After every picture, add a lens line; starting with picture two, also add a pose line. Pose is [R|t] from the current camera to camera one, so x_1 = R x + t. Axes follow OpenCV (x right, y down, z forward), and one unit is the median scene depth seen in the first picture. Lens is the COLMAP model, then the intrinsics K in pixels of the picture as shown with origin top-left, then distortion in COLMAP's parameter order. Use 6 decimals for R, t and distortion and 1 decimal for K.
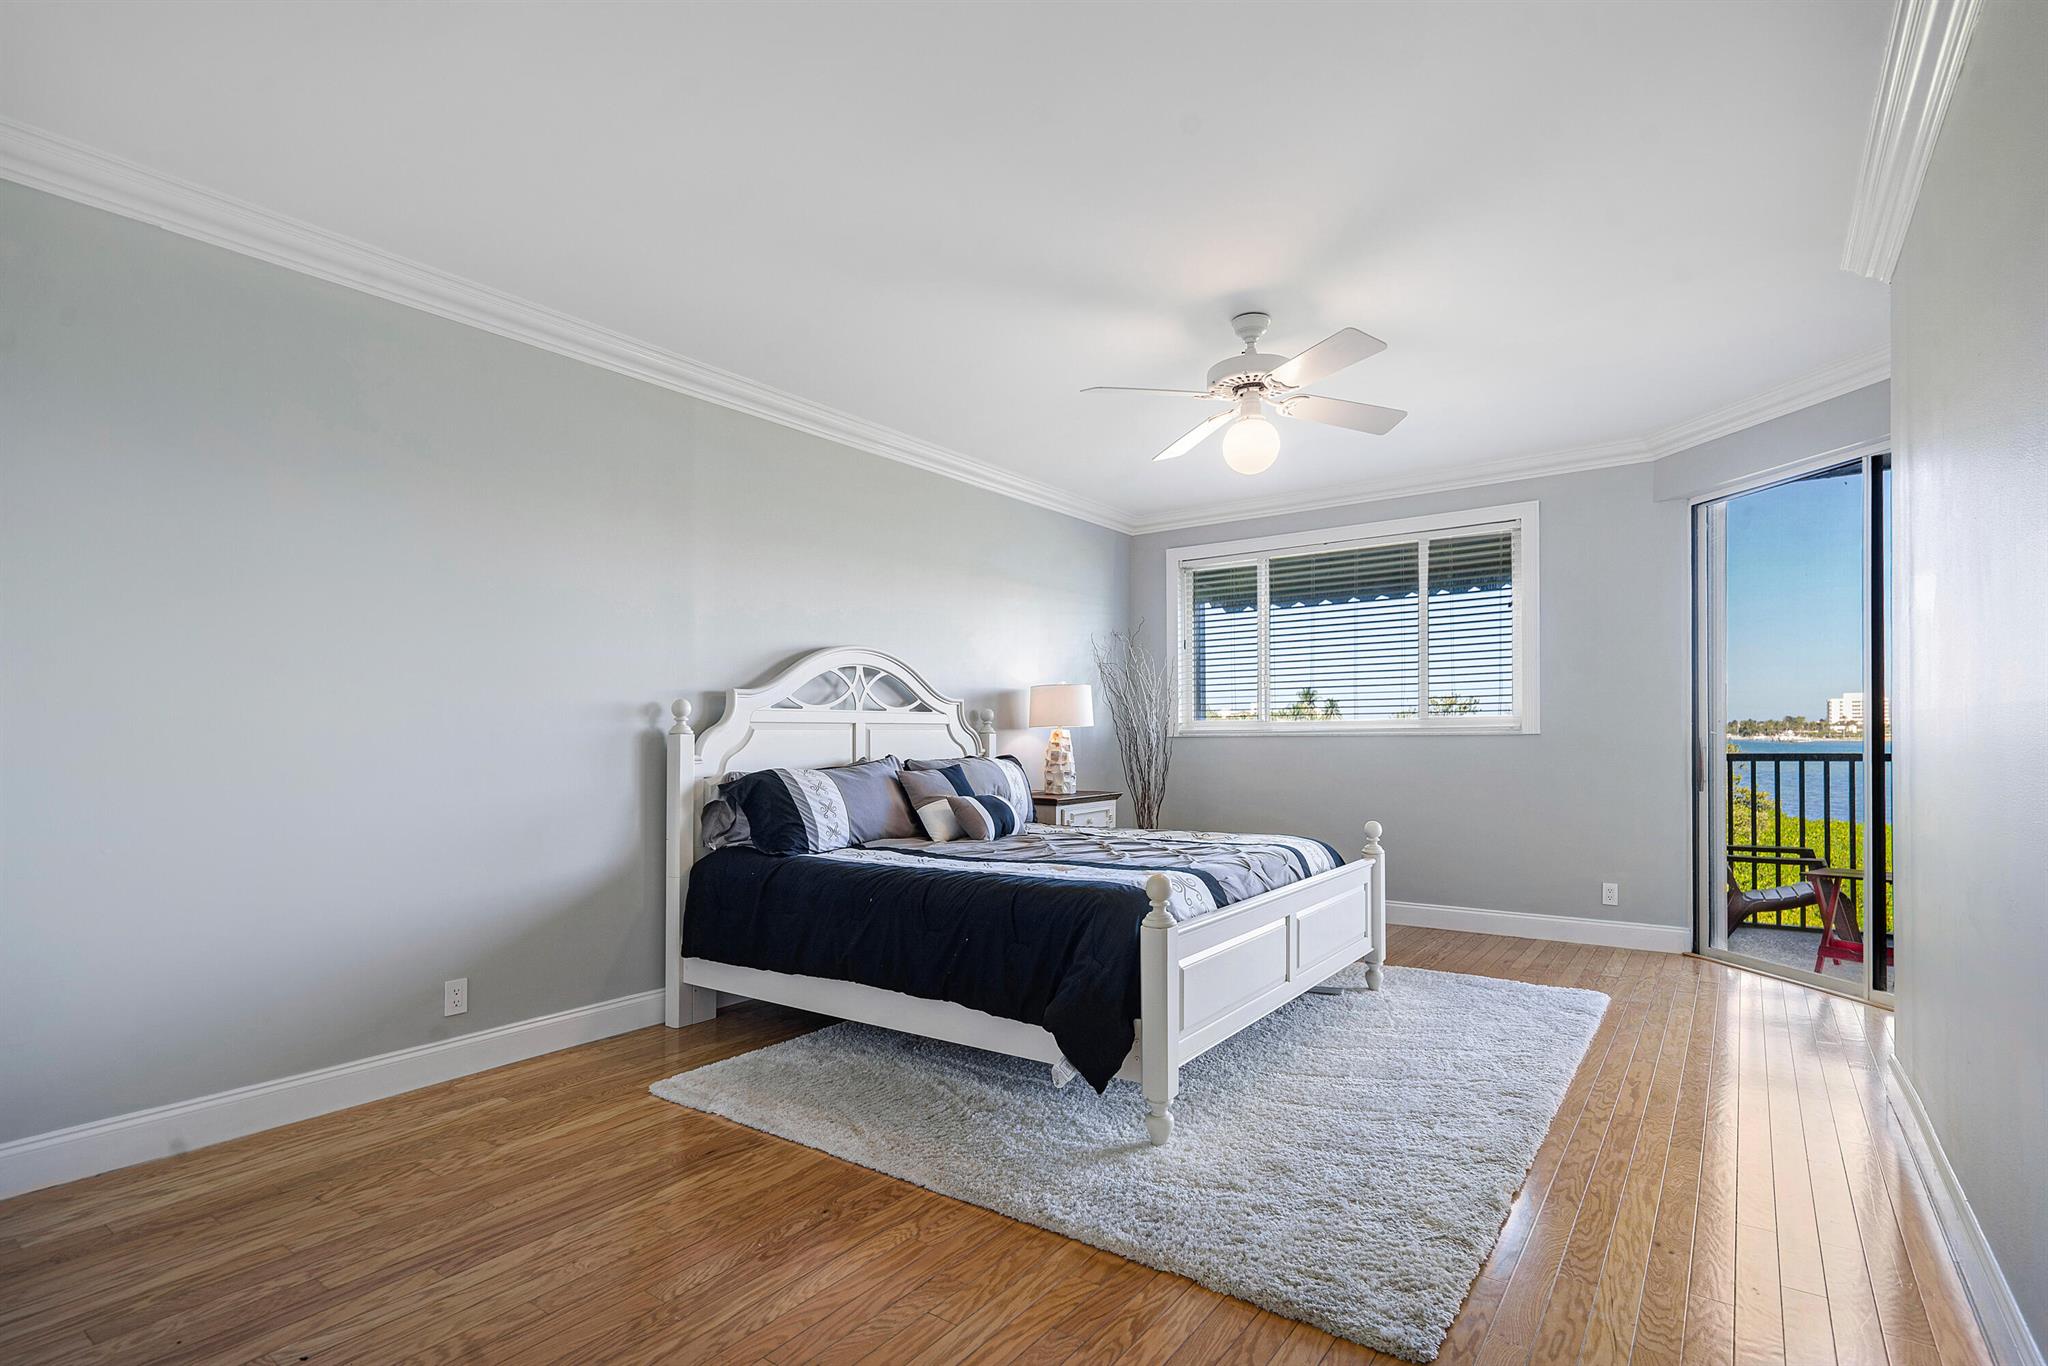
lens RADIAL K [[976.6, 0, 1022.5], [0, 976.6, 730.8], [0, 0, 1]] dist [-0.001826, -0.000014]
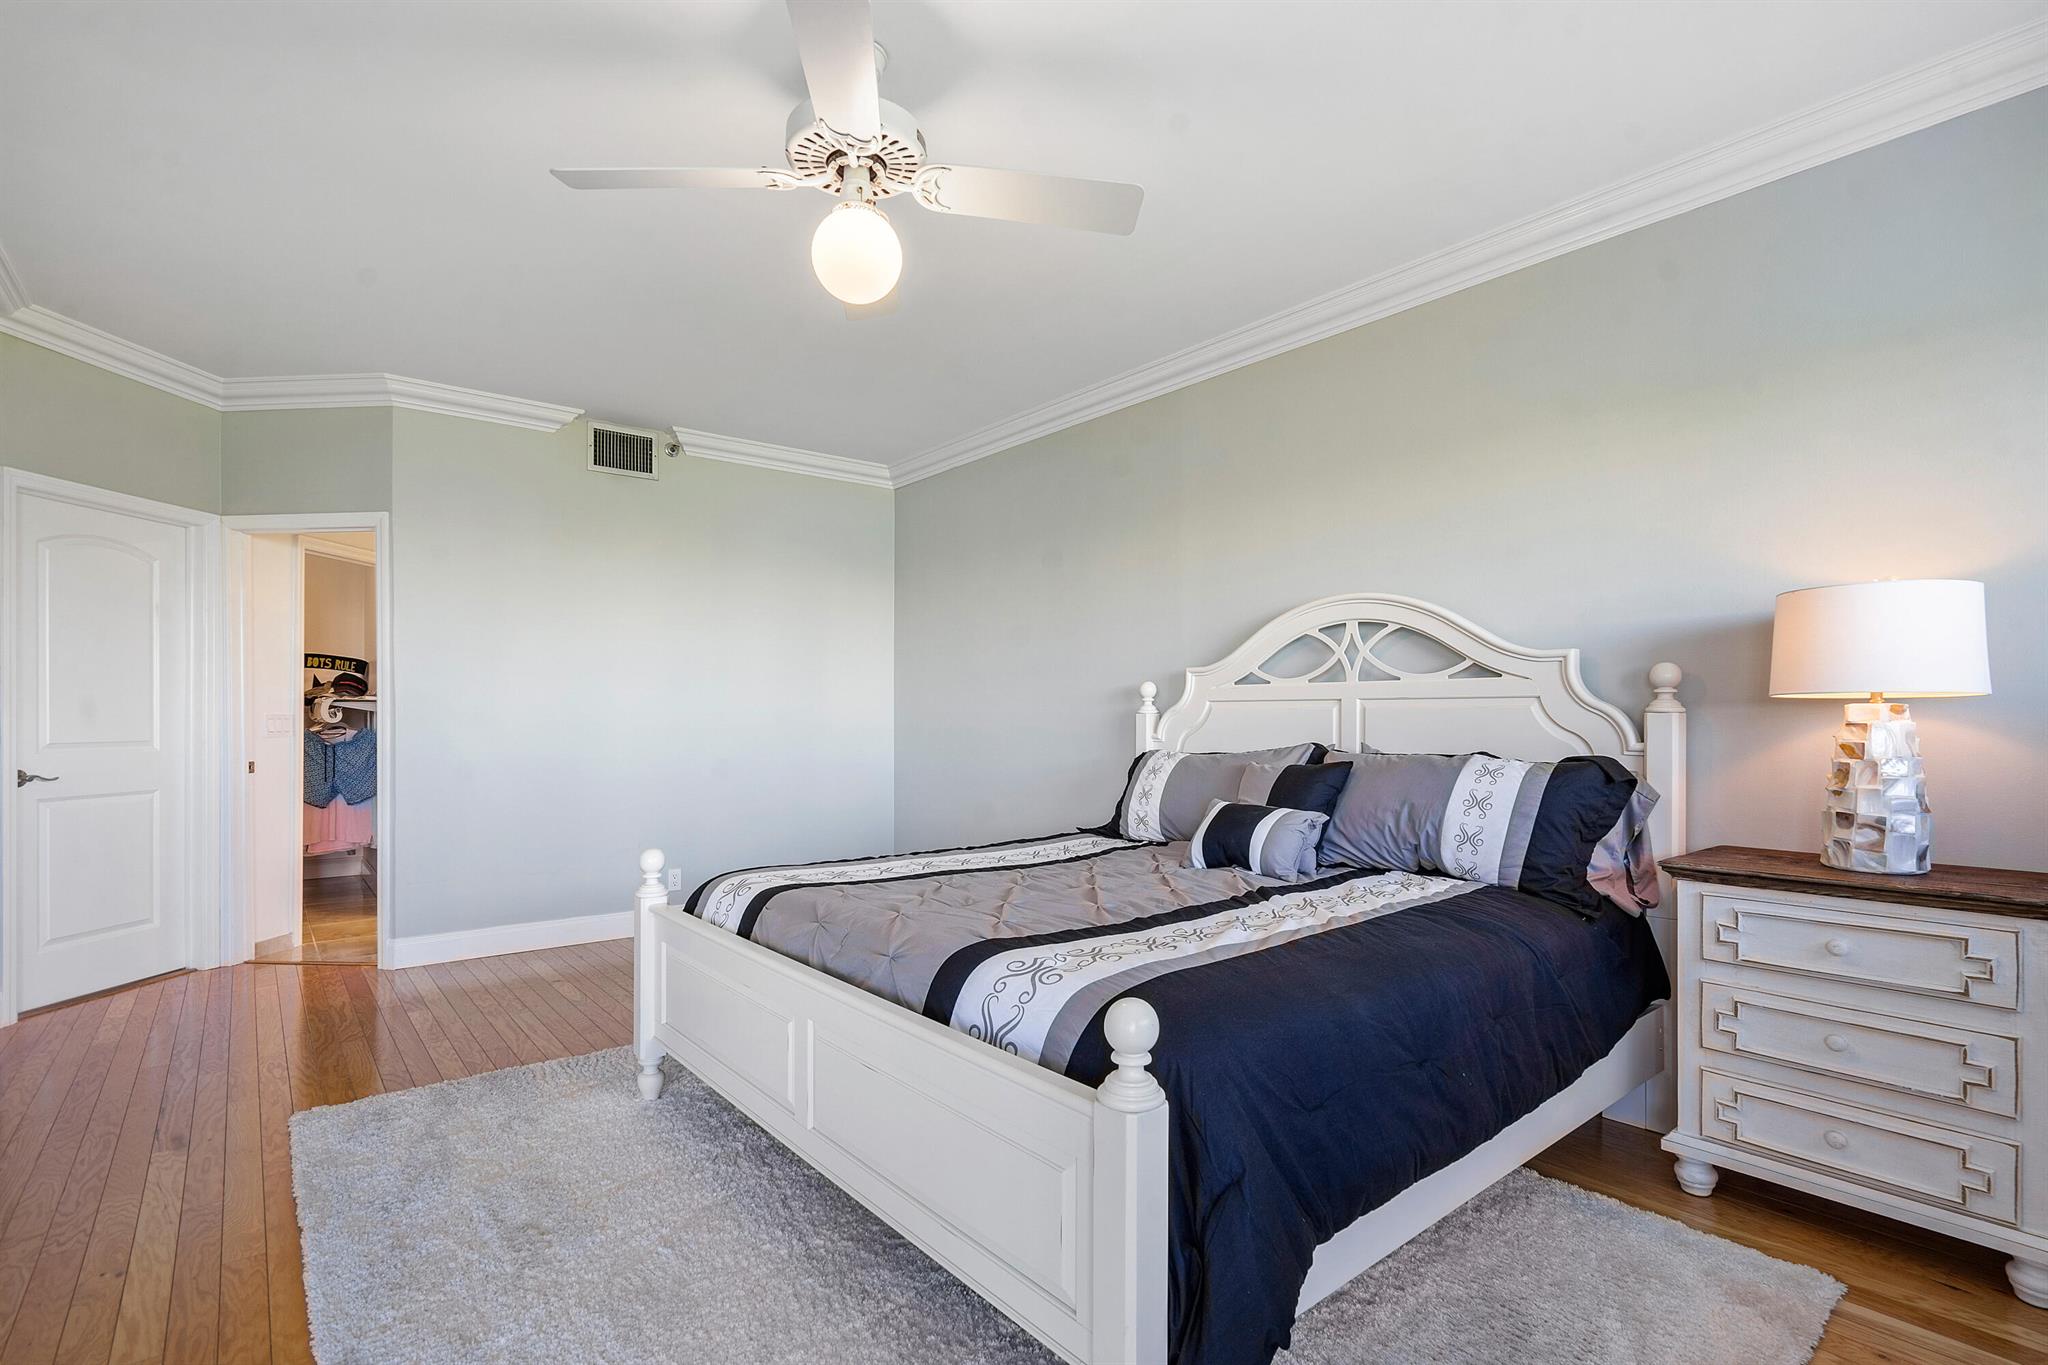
lens RADIAL K [[974.3, 0, 1017.4], [0, 974.3, 708.0], [0, 0, 1]] dist [0.000664, 0.000143]
pose [[-0.257805, 0.001783, -0.966195, 0.611330], [0.008790, 0.999961, -0.000500, -0.003037], [0.966157, -0.008622, -0.257811, 0.953598]]
